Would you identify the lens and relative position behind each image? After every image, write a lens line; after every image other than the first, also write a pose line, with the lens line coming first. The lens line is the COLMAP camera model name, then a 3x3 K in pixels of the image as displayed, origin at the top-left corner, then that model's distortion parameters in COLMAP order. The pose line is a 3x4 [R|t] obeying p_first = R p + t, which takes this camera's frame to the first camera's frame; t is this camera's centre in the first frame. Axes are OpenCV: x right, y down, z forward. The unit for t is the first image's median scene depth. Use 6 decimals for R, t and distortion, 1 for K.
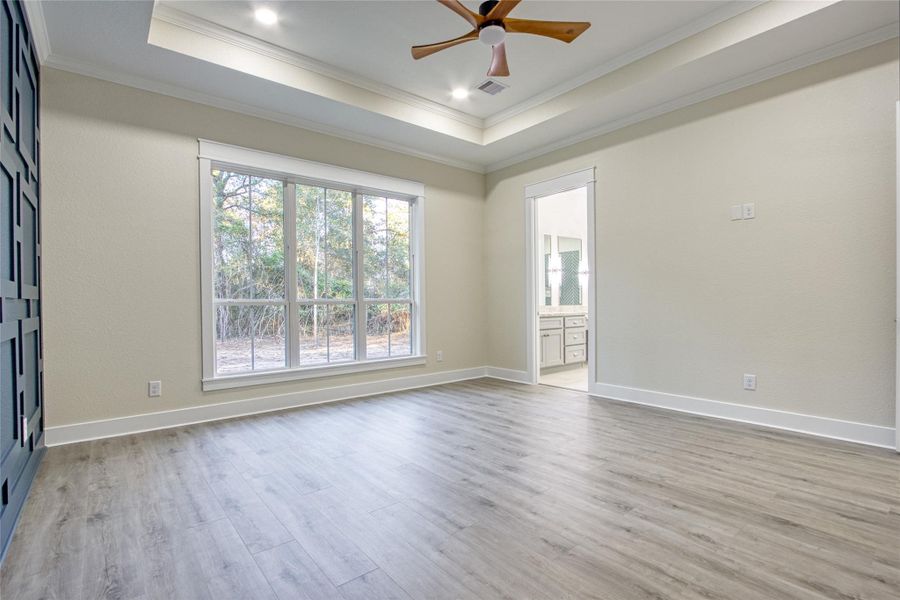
lens RADIAL K [[428.5, 0, 448.5], [0, 428.5, 302.2], [0, 0, 1]] dist [-0.017576, 0.003179]
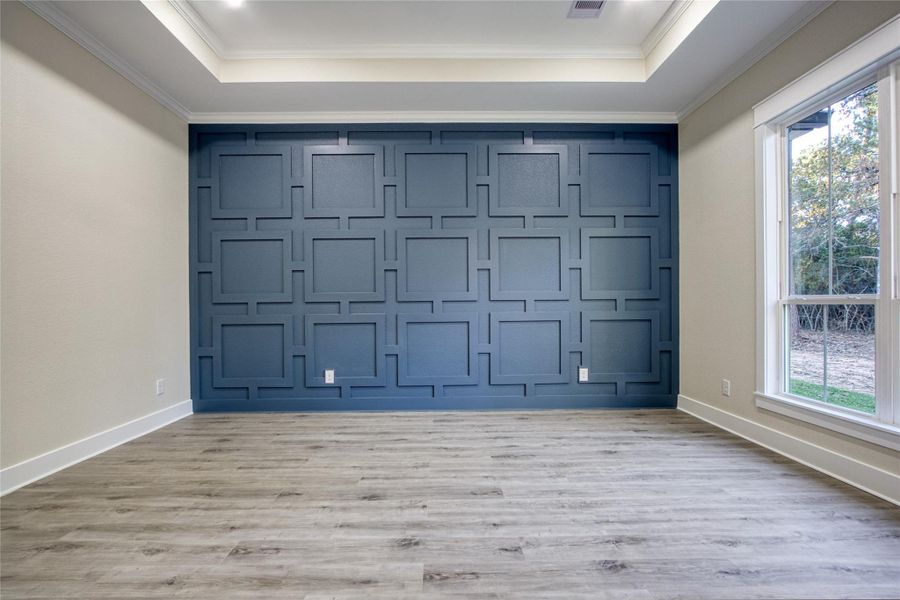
lens RADIAL K [[428.5, 0, 449.3], [0, 428.5, 303.5], [0, 0, 1]] dist [-0.017576, 0.003179]
pose [[-0.627468, 0.012008, -0.778550, 0.729619], [0.013094, 0.999902, 0.004870, -0.008637], [0.778532, -0.007139, -0.627564, 1.690809]]
